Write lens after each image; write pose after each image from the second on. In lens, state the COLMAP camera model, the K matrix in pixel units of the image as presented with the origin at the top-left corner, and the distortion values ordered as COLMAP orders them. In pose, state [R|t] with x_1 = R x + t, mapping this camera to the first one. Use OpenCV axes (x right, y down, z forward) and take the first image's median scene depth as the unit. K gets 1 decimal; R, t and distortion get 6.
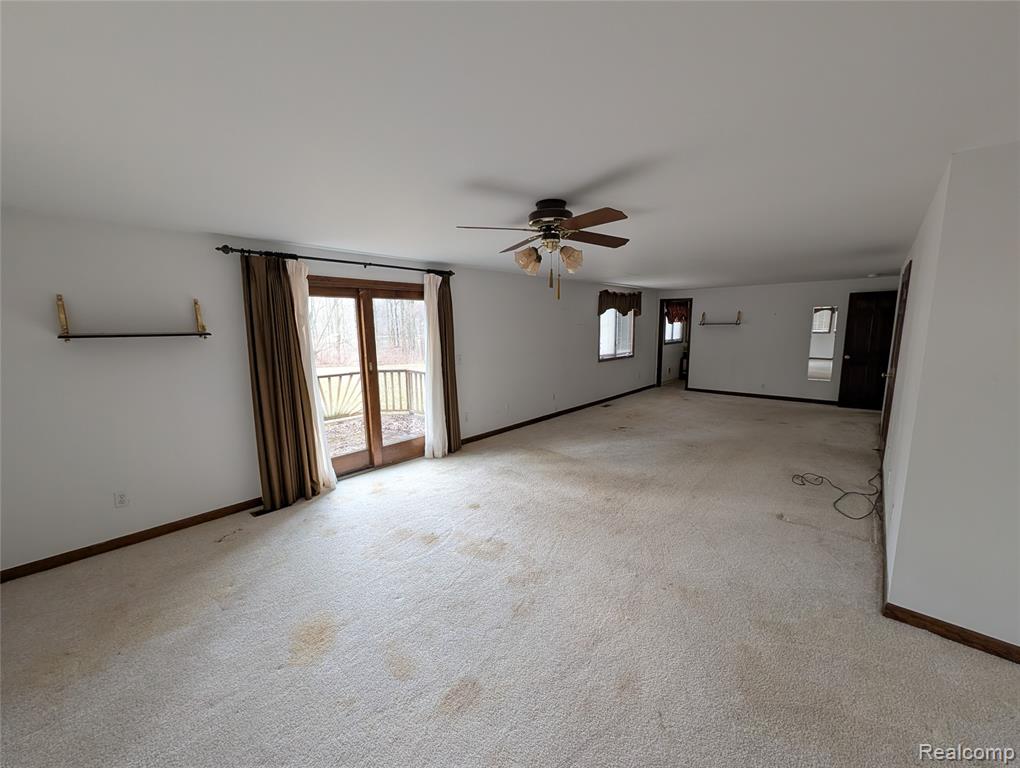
lens RADIAL K [[391.5, 0, 511.0], [0, 391.5, 388.5], [0, 0, 1]] dist [0.001504, 0.000493]
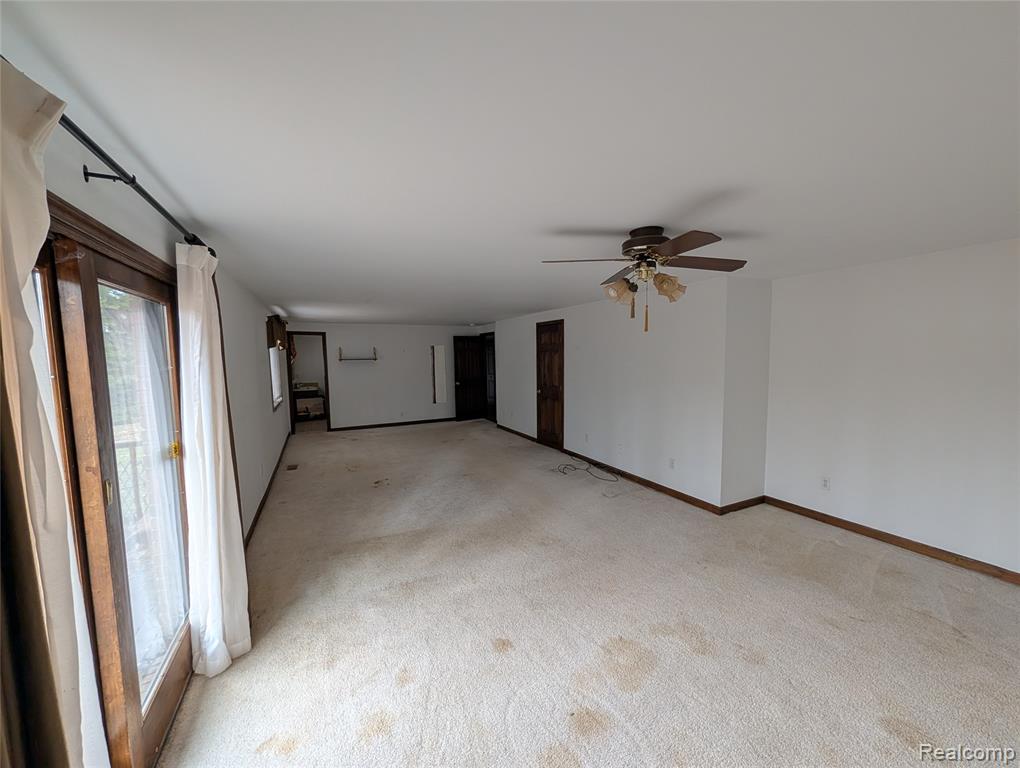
lens RADIAL K [[391.5, 0, 511.1], [0, 391.5, 385.8], [0, 0, 1]] dist [0.001504, 0.000493]
pose [[0.364243, -0.067017, 0.928889, -0.474813], [0.158055, 0.987387, 0.009260, -0.083257], [-0.917794, 0.143443, 0.370241, 0.512551]]
